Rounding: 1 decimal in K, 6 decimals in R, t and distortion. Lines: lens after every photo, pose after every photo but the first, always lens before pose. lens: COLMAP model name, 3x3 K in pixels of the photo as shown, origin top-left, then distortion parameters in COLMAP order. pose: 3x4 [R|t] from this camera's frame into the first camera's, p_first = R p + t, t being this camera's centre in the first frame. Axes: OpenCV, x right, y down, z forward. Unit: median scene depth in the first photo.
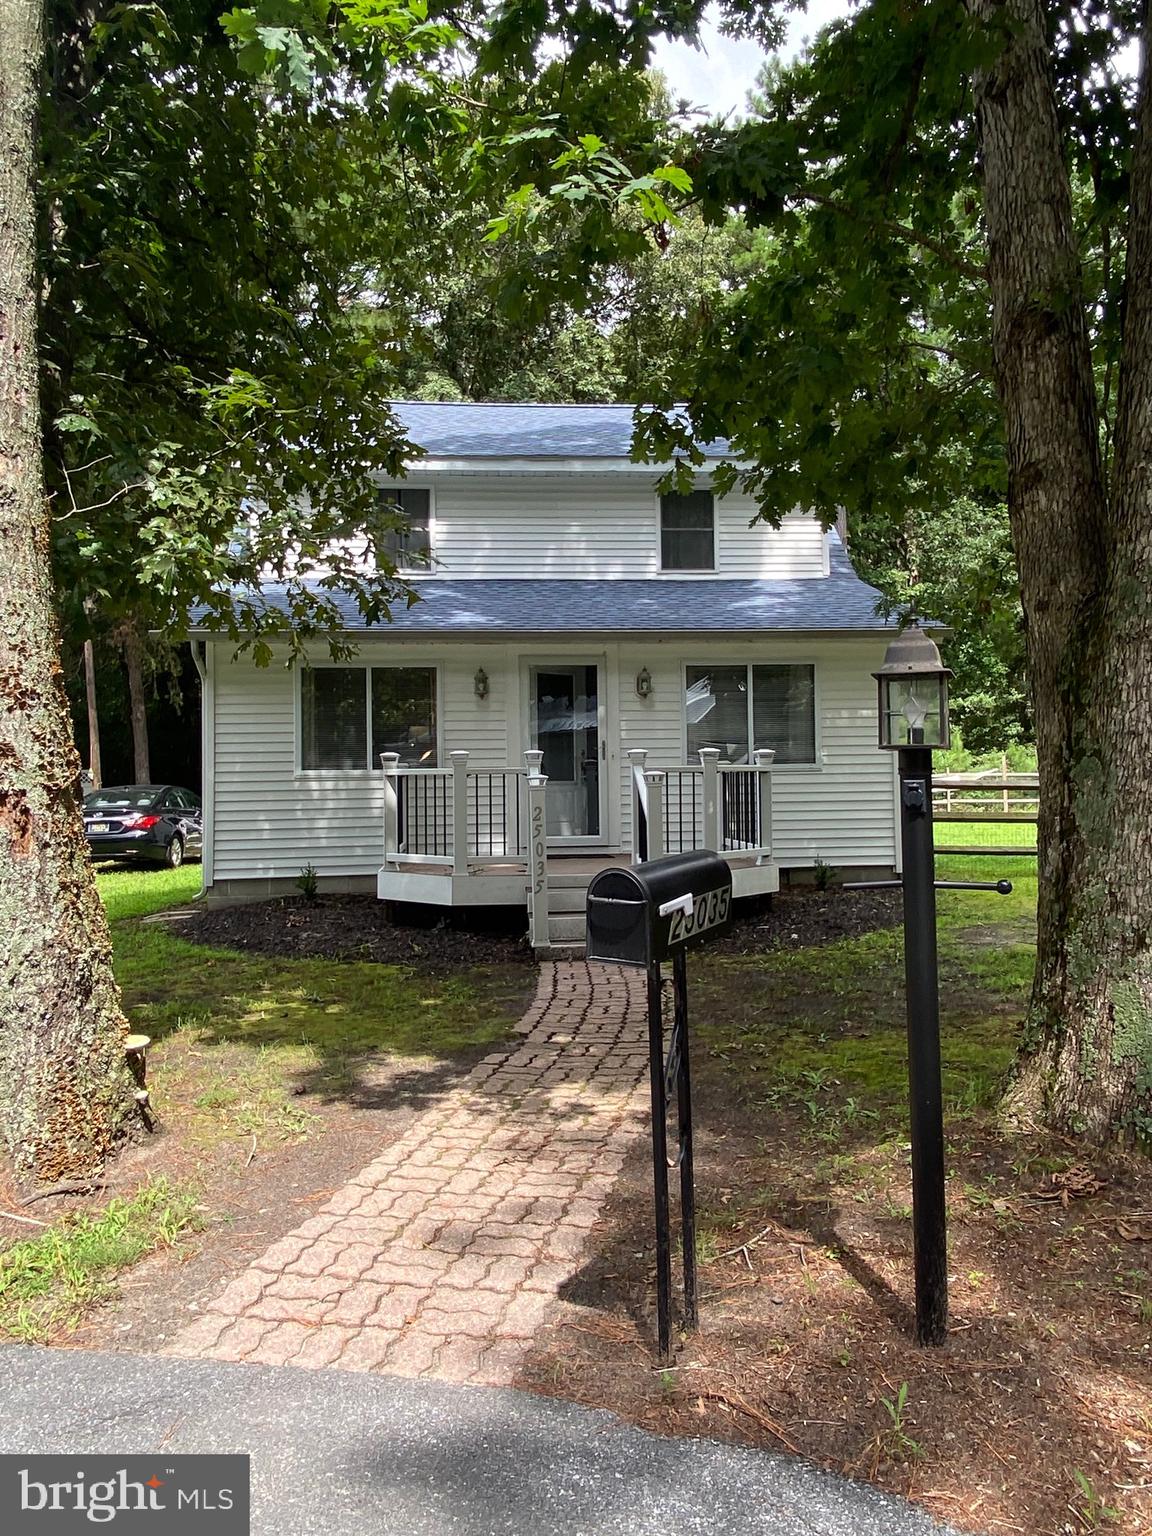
lens RADIAL K [[1058.8, 0, 577.7], [0, 1058.8, 747.3], [0, 0, 1]] dist [0.129382, -0.158649]
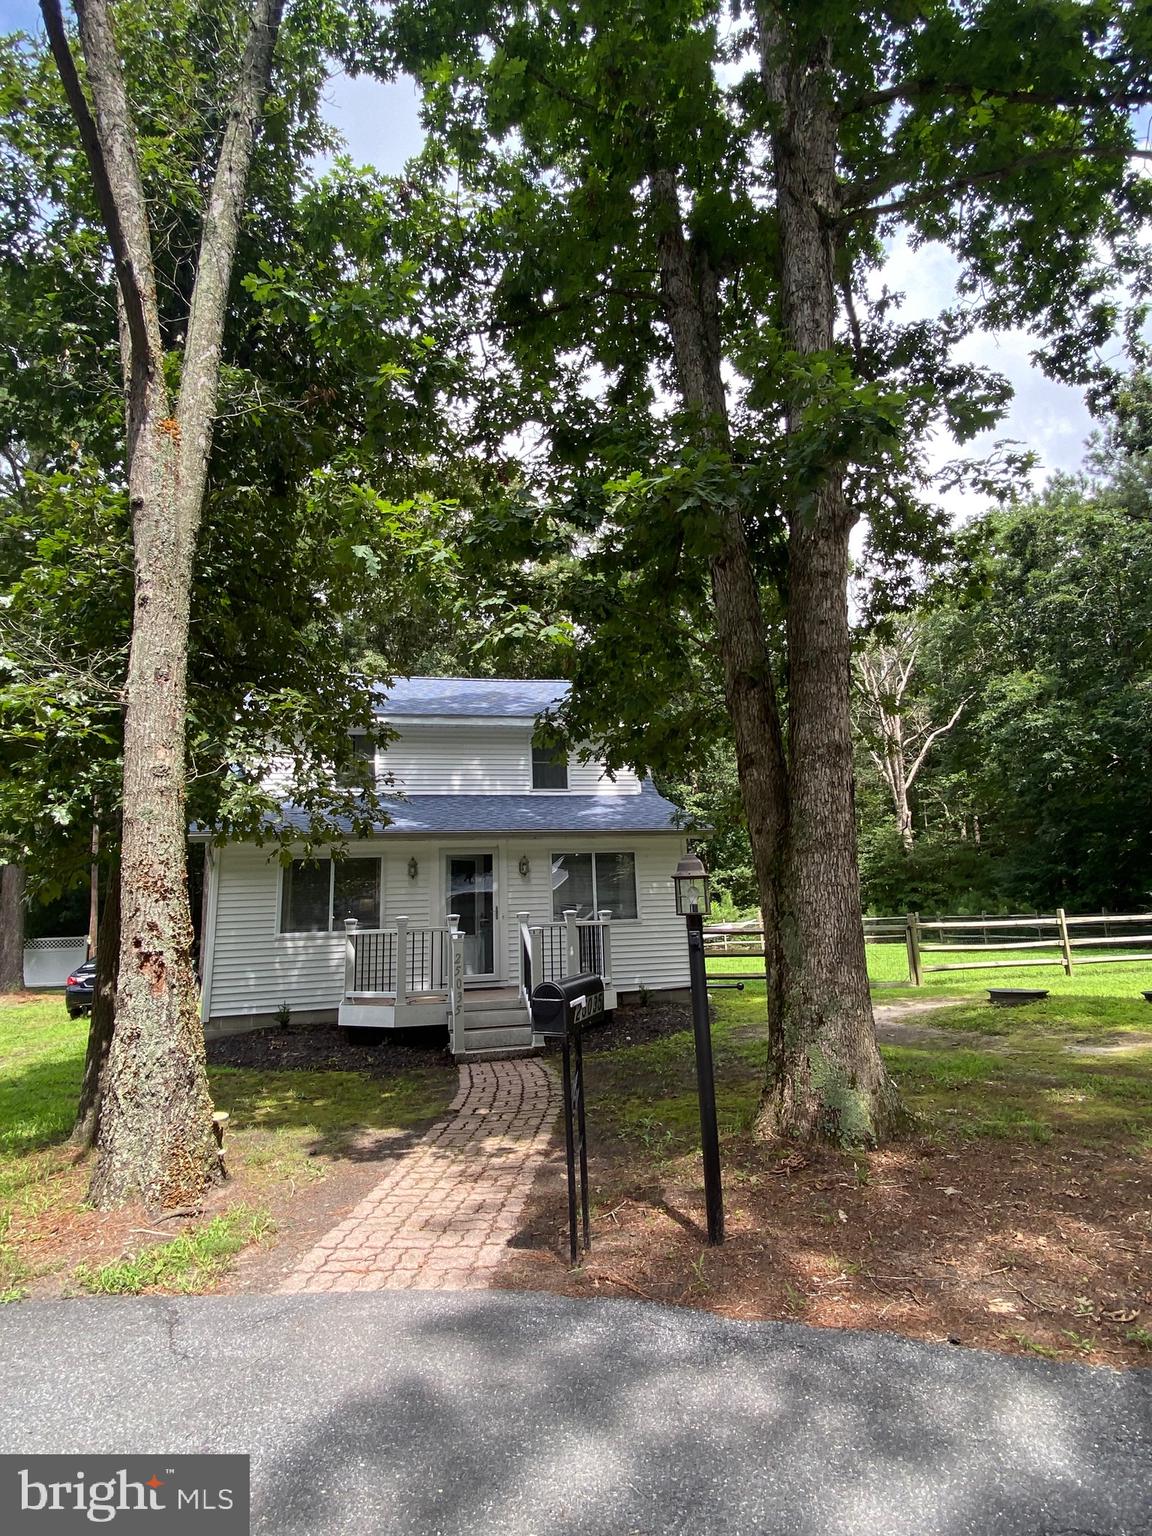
lens RADIAL K [[774.5, 0, 576.0], [0, 774.5, 768.0], [0, 0, 1]] dist [0.097960, -0.105775]
pose [[0.989157, 0.007787, 0.146655, -0.072883], [0.018218, 0.984374, -0.175145, -0.011349], [-0.145727, 0.175917, 0.973559, -0.266852]]
